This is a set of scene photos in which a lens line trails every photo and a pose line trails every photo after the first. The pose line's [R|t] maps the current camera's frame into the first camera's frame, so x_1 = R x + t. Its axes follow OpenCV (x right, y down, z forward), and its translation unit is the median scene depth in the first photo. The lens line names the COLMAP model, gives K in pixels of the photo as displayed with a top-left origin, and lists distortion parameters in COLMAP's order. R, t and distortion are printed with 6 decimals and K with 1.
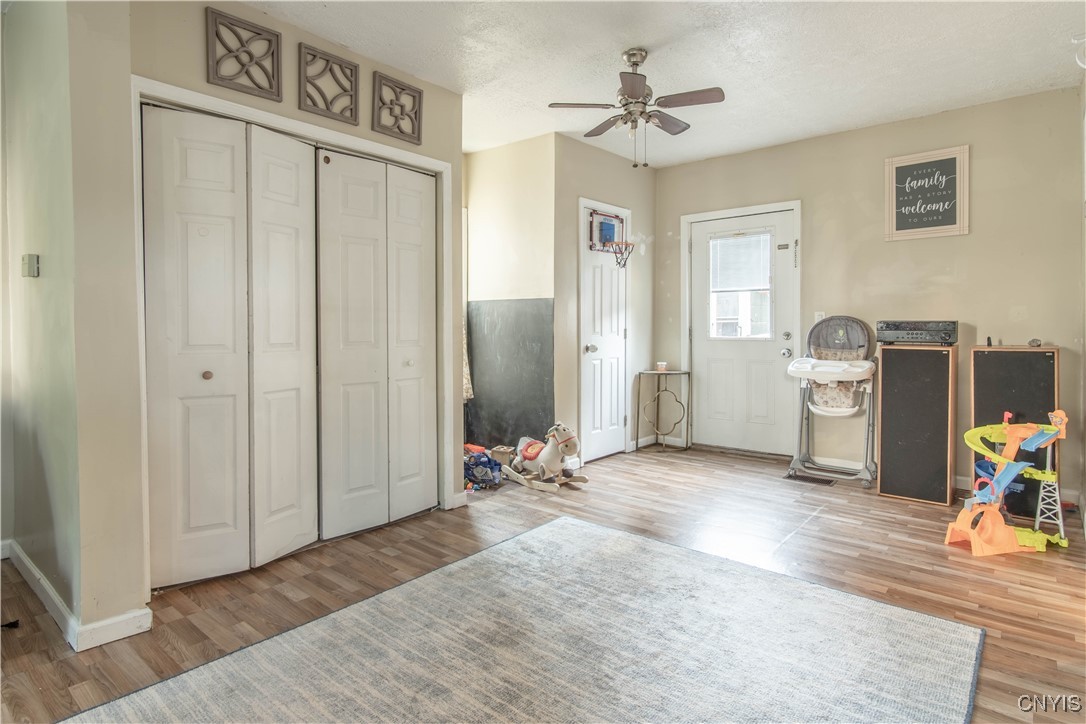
lens RADIAL K [[598.3, 0, 564.1], [0, 598.3, 331.6], [0, 0, 1]] dist [-0.001132, 0.000217]
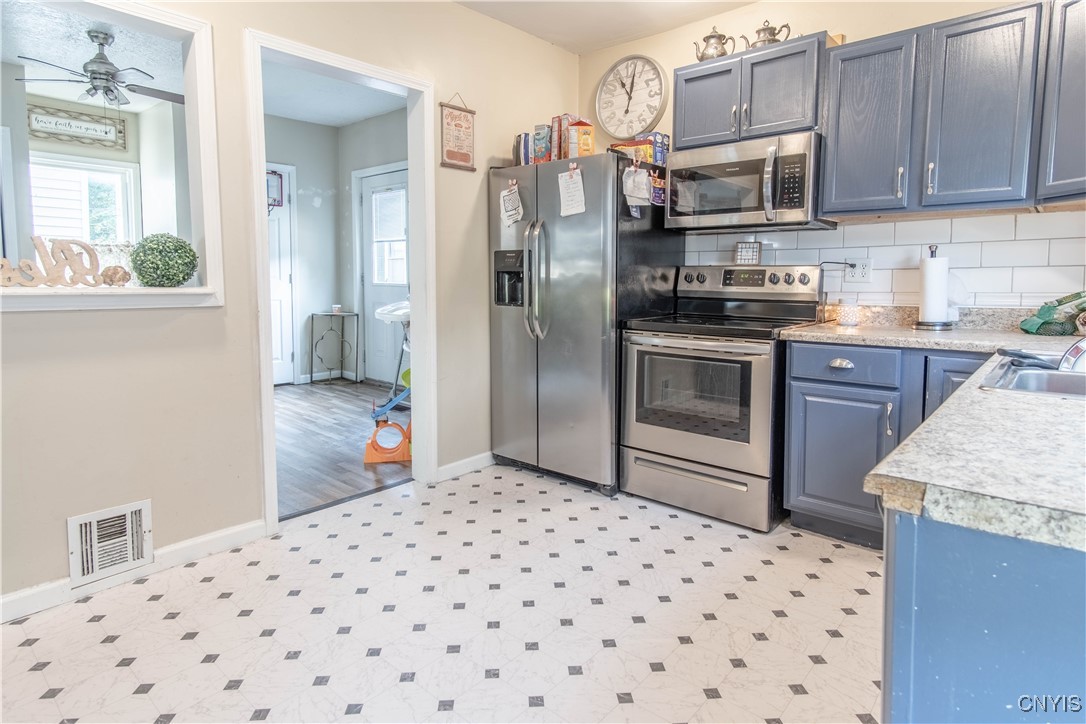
lens RADIAL K [[598.3, 0, 550.8], [0, 598.3, 320.2], [0, 0, 1]] dist [-0.001132, 0.000217]
pose [[0.999557, 0.012382, -0.027064, 0.599645], [-0.010546, 0.997700, 0.066953, 0.000933], [0.027831, -0.066638, 0.997389, -0.099352]]
